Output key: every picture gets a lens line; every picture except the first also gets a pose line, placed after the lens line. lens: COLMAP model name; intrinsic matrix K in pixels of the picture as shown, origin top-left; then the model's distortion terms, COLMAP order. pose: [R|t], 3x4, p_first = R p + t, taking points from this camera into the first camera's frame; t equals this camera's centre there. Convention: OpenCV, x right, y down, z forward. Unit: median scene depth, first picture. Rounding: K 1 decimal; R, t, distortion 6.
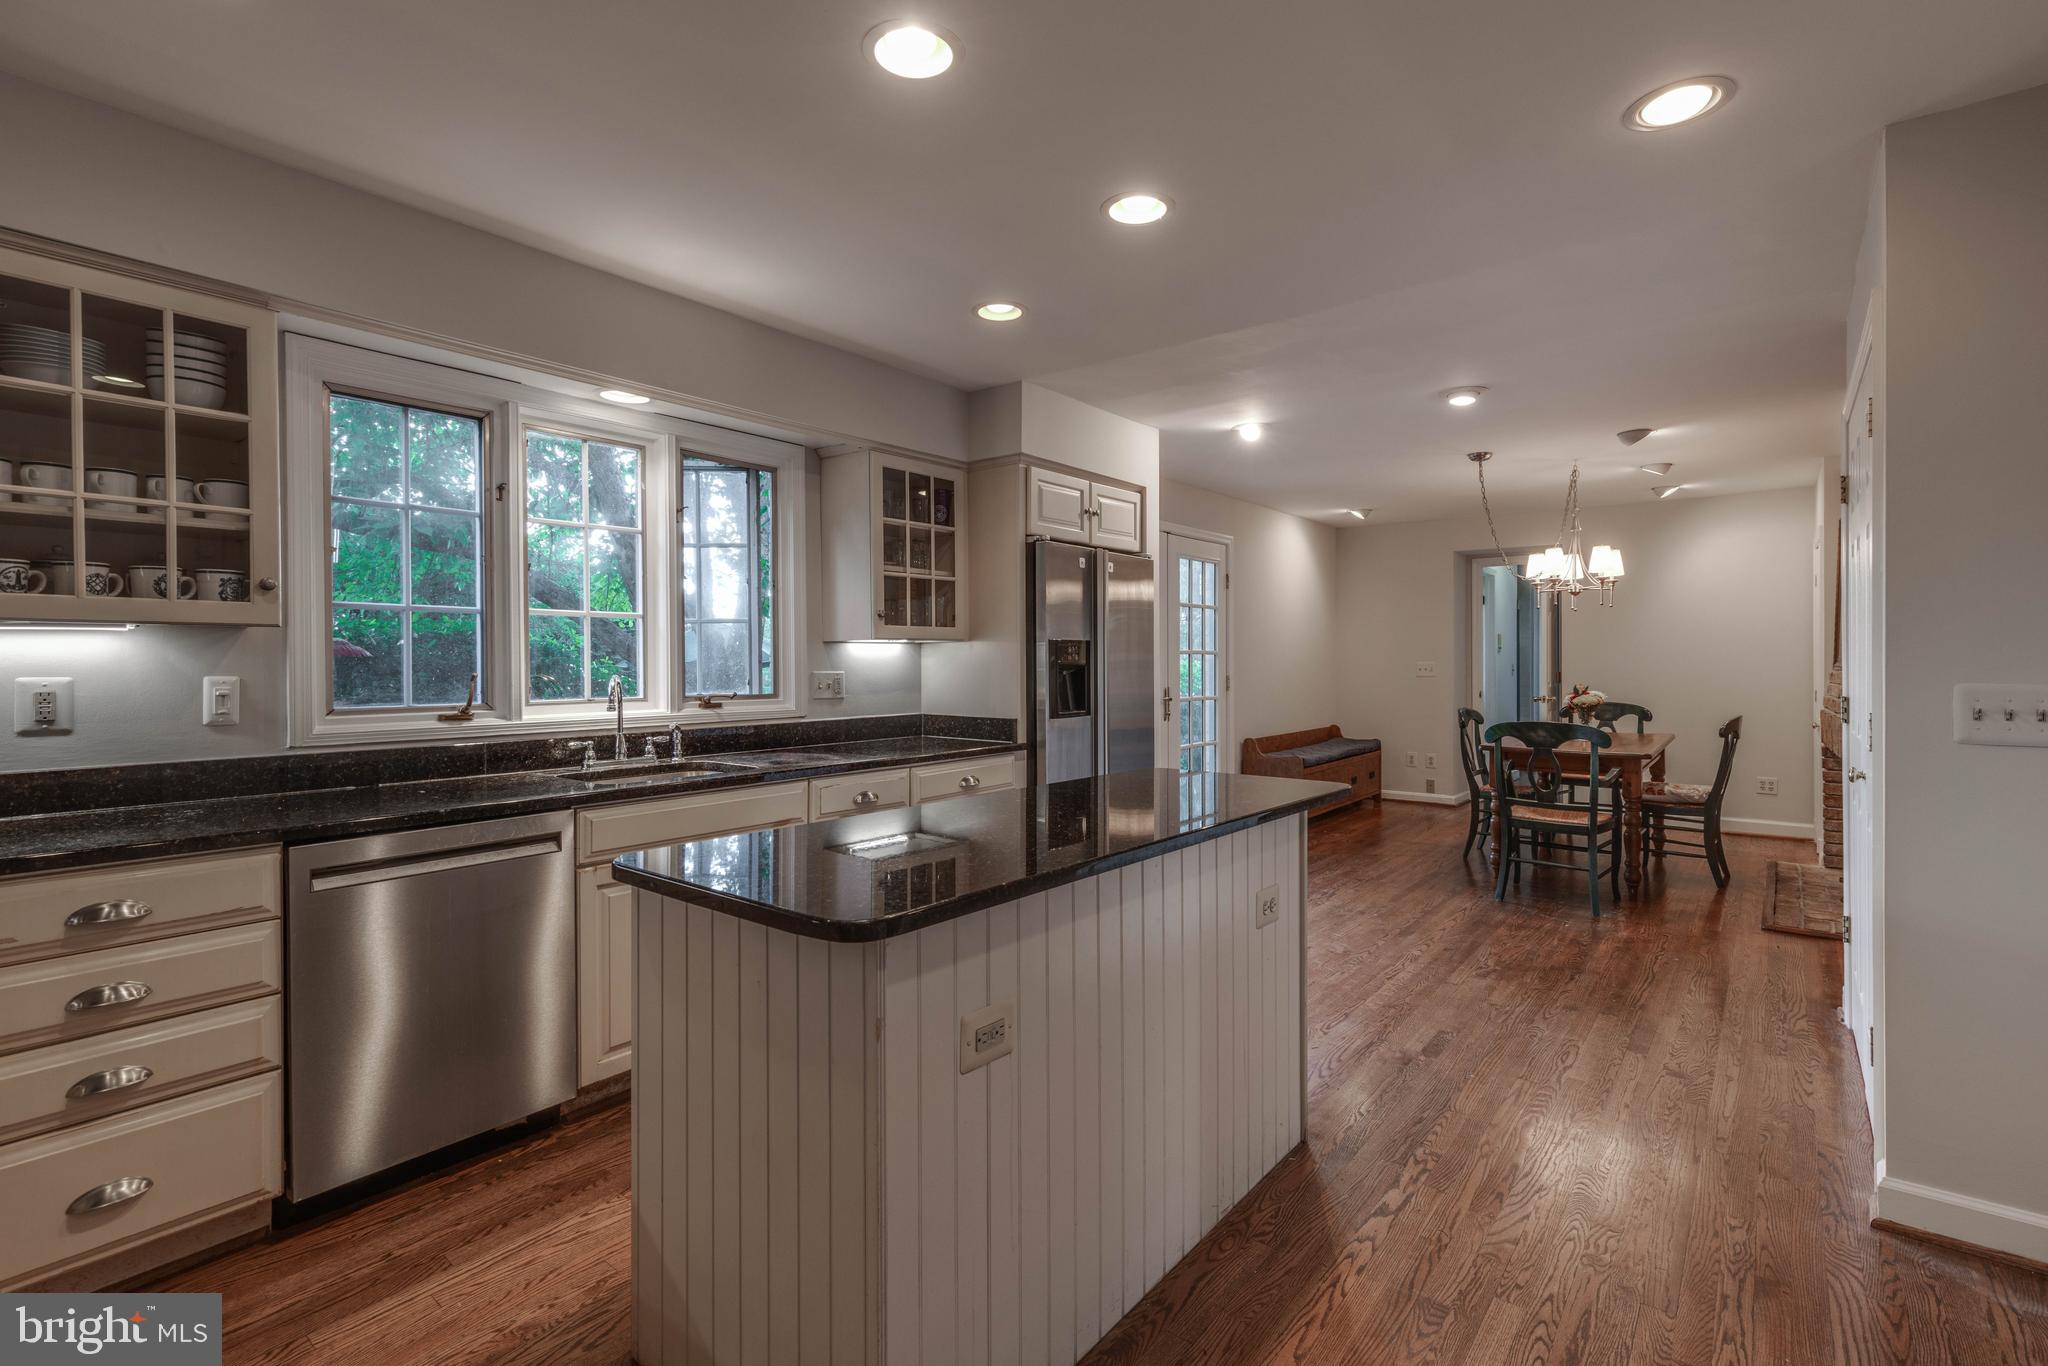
lens RADIAL K [[922.2, 0, 1040.0], [0, 922.2, 664.2], [0, 0, 1]] dist [0.003862, 0.000208]
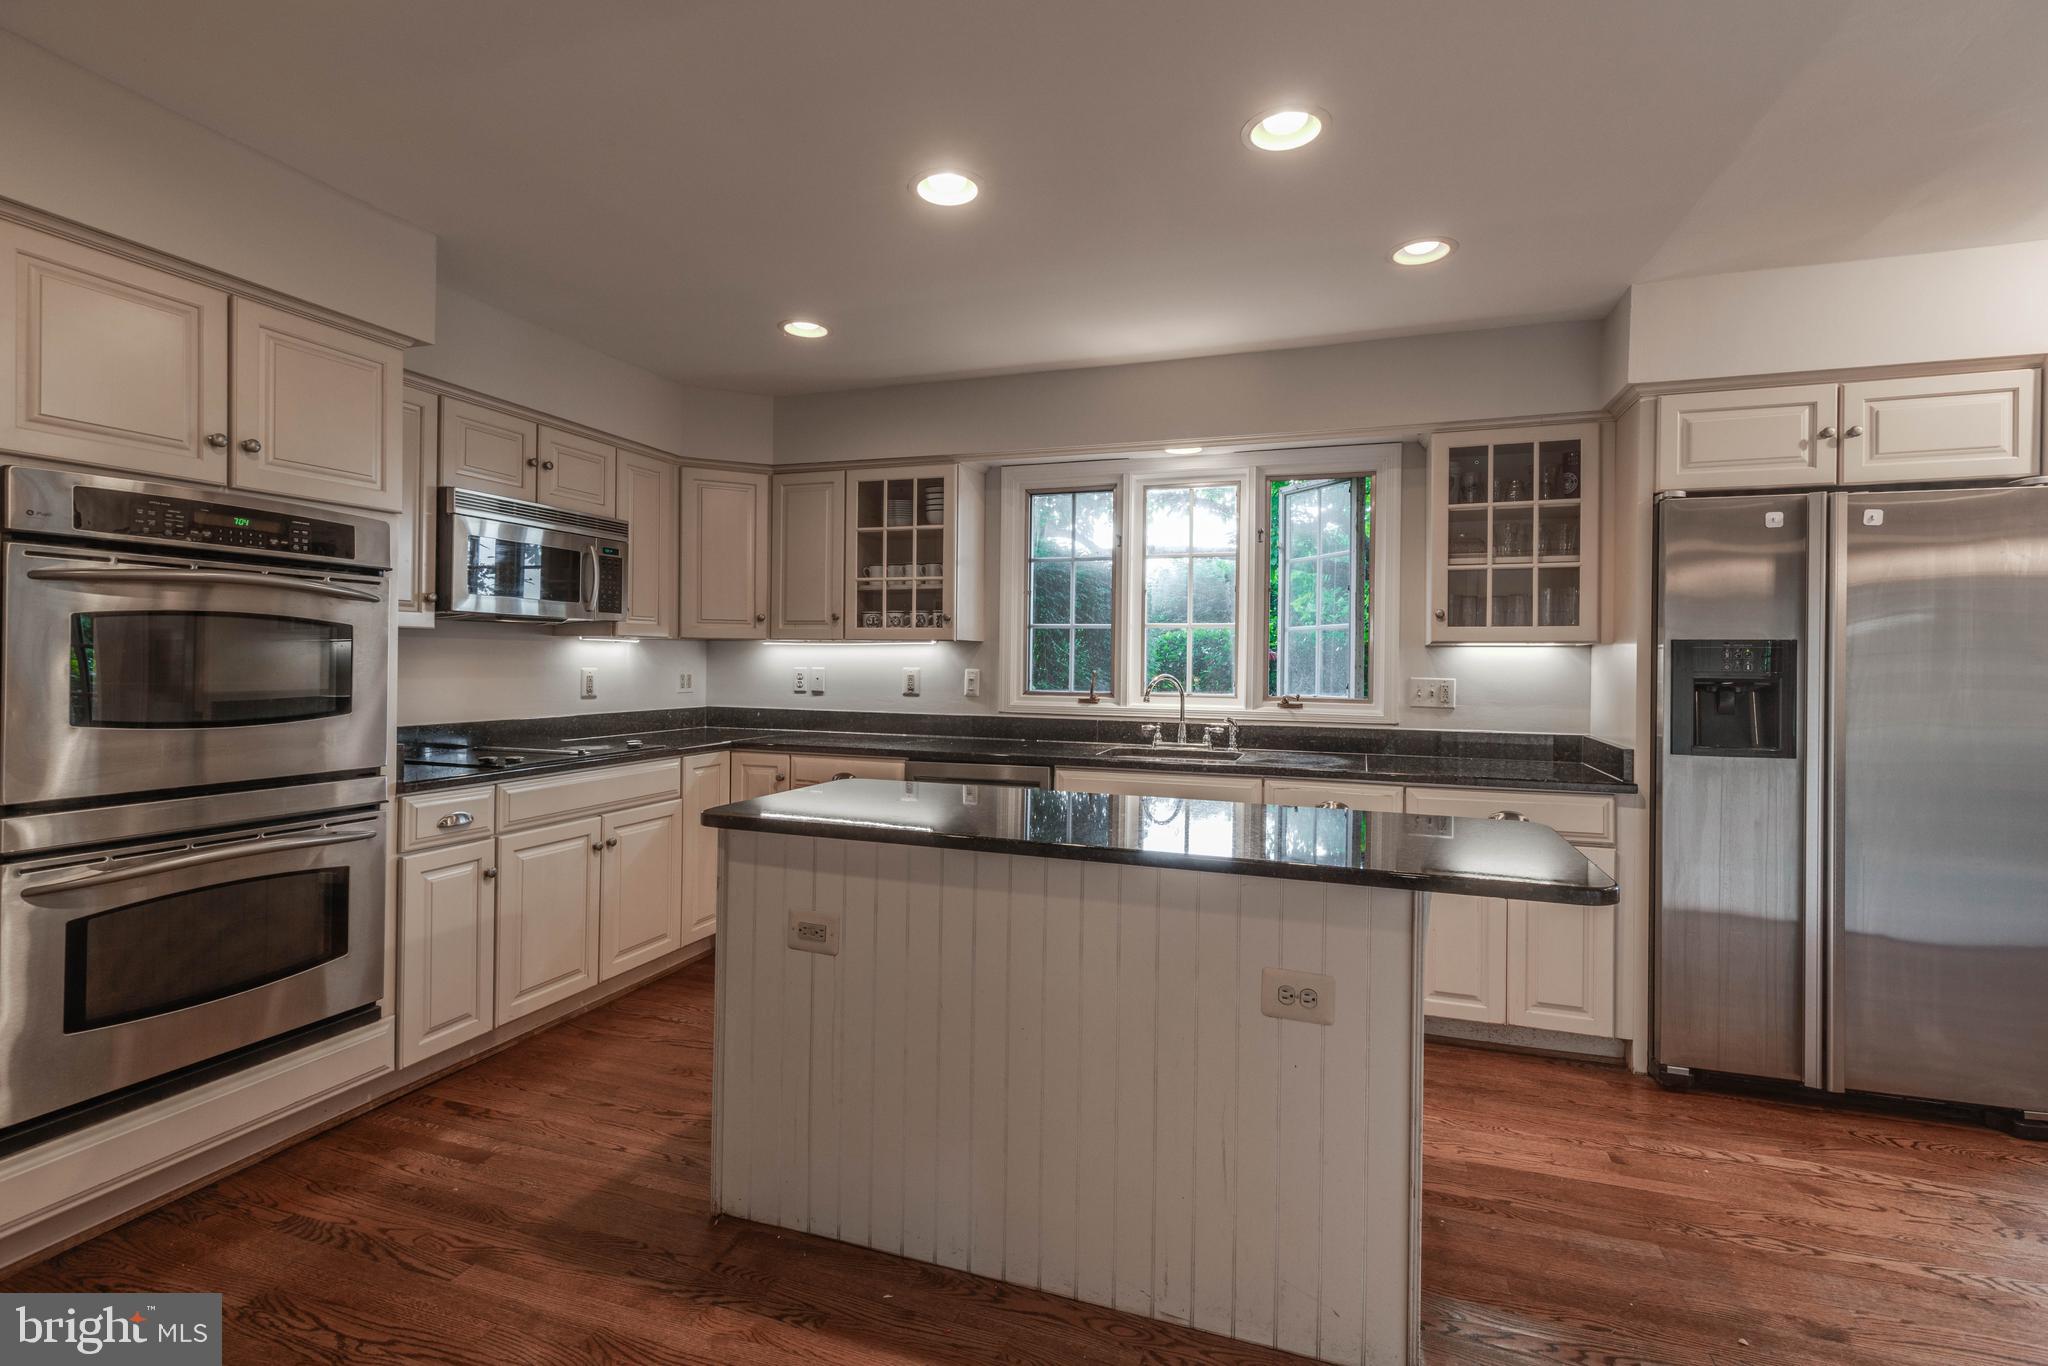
lens RADIAL K [[922.2, 0, 1040.0], [0, 922.2, 664.2], [0, 0, 1]] dist [0.003862, 0.000208]
pose [[0.341058, 0.010907, -0.939979, 0.644705], [-0.015967, 0.999856, 0.005808, -0.006594], [0.939907, 0.013028, 0.341183, 0.399665]]
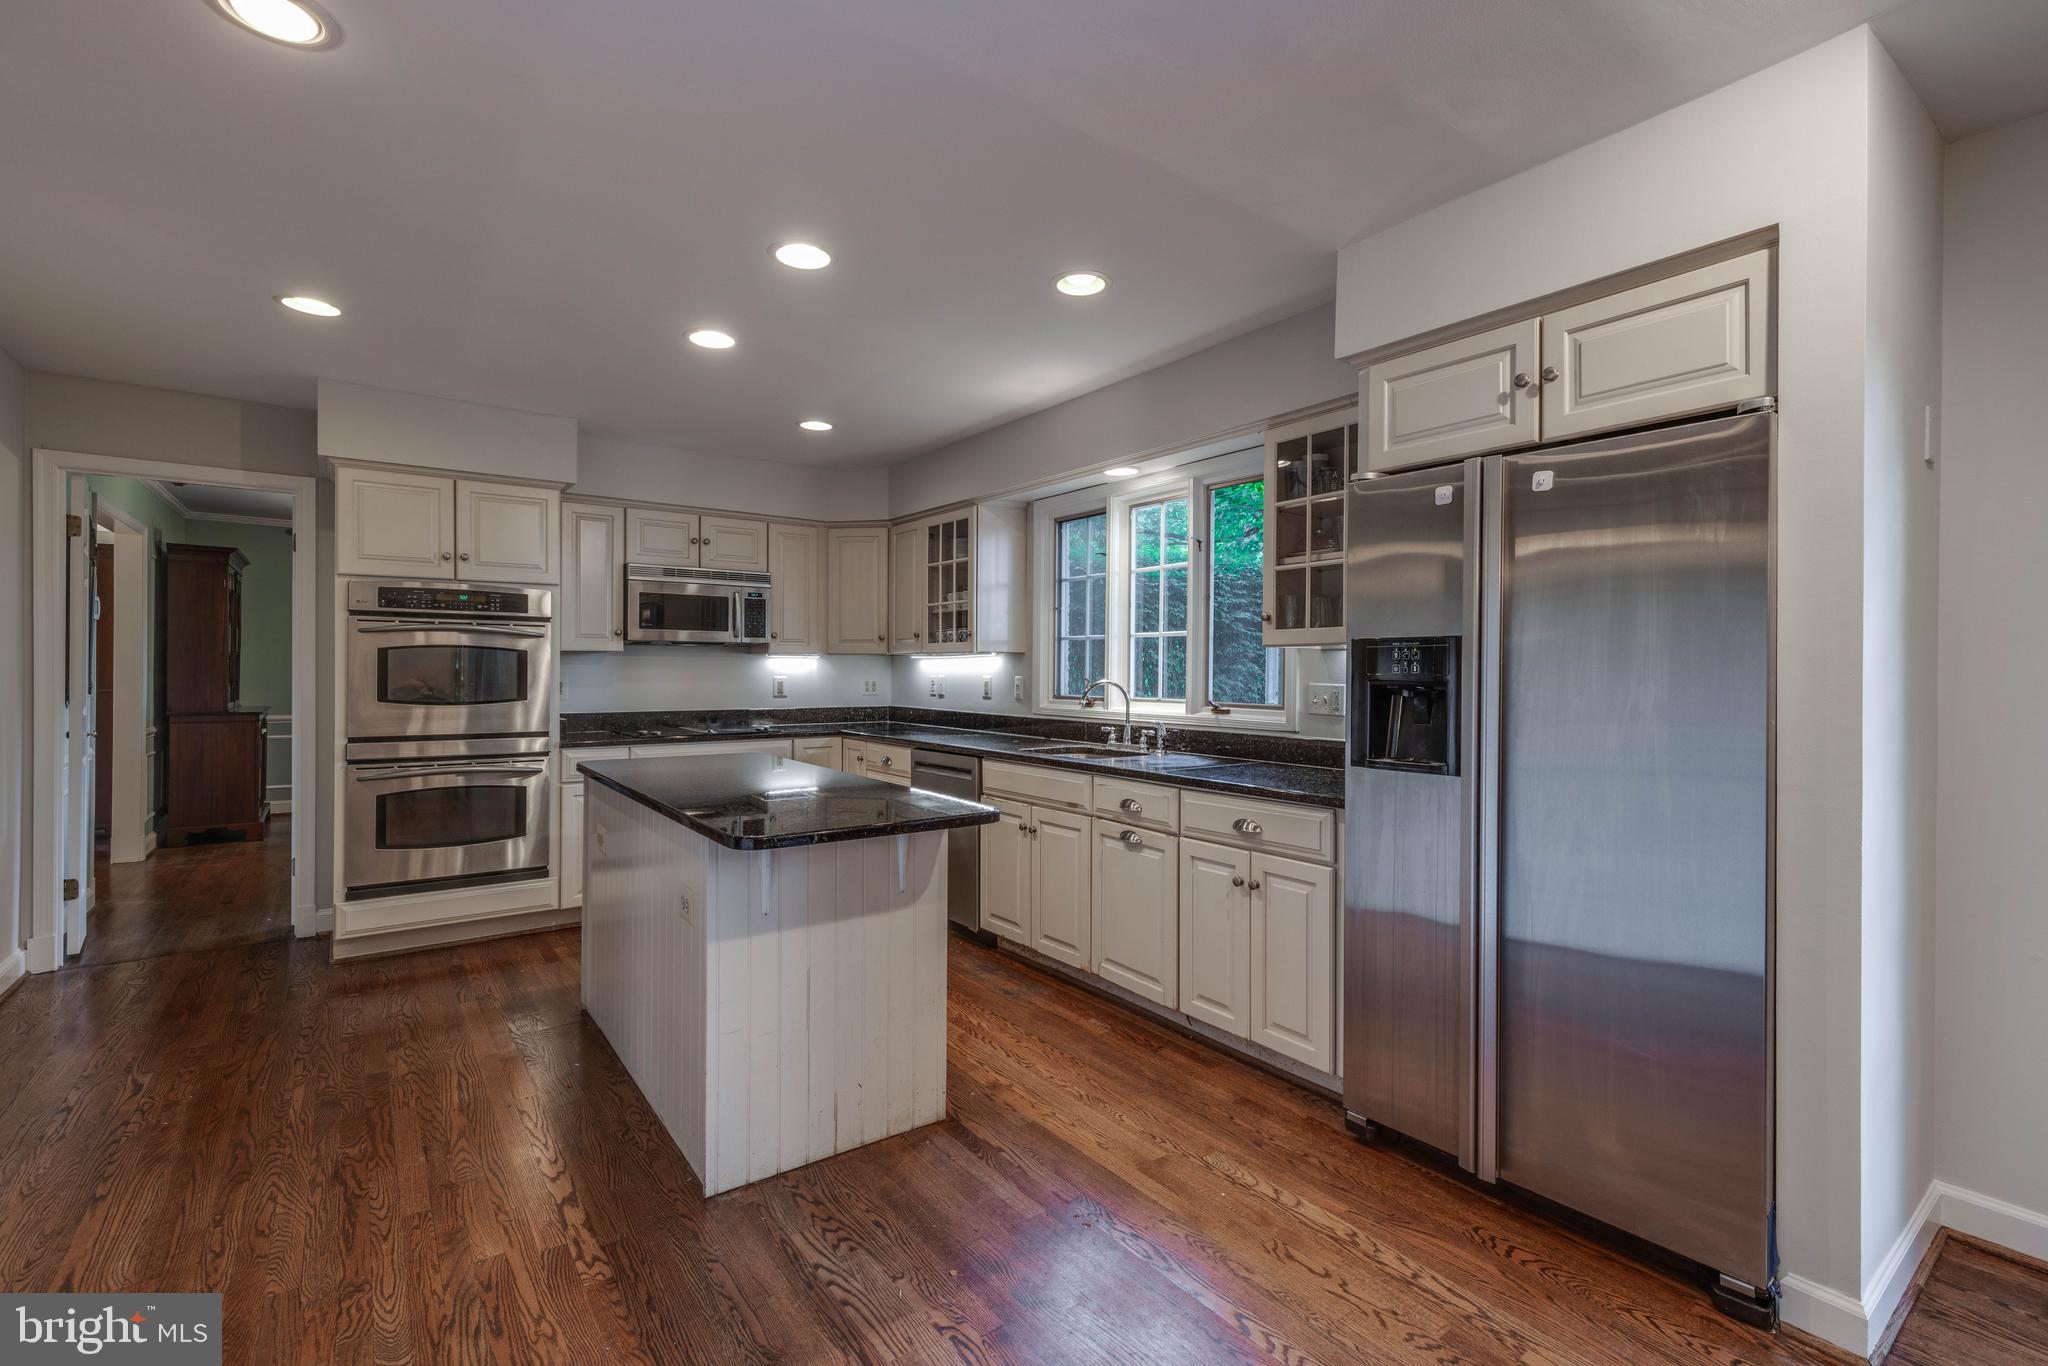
lens RADIAL K [[914.1, 0, 1050.6], [0, 914.1, 671.1], [0, 0, 1]] dist [0.002807, -0.000155]
pose [[-0.244253, 0.004124, -0.969703, 0.850795], [-0.007525, 0.999953, 0.006148, -0.009250], [0.969682, 0.008799, -0.244210, 1.218653]]
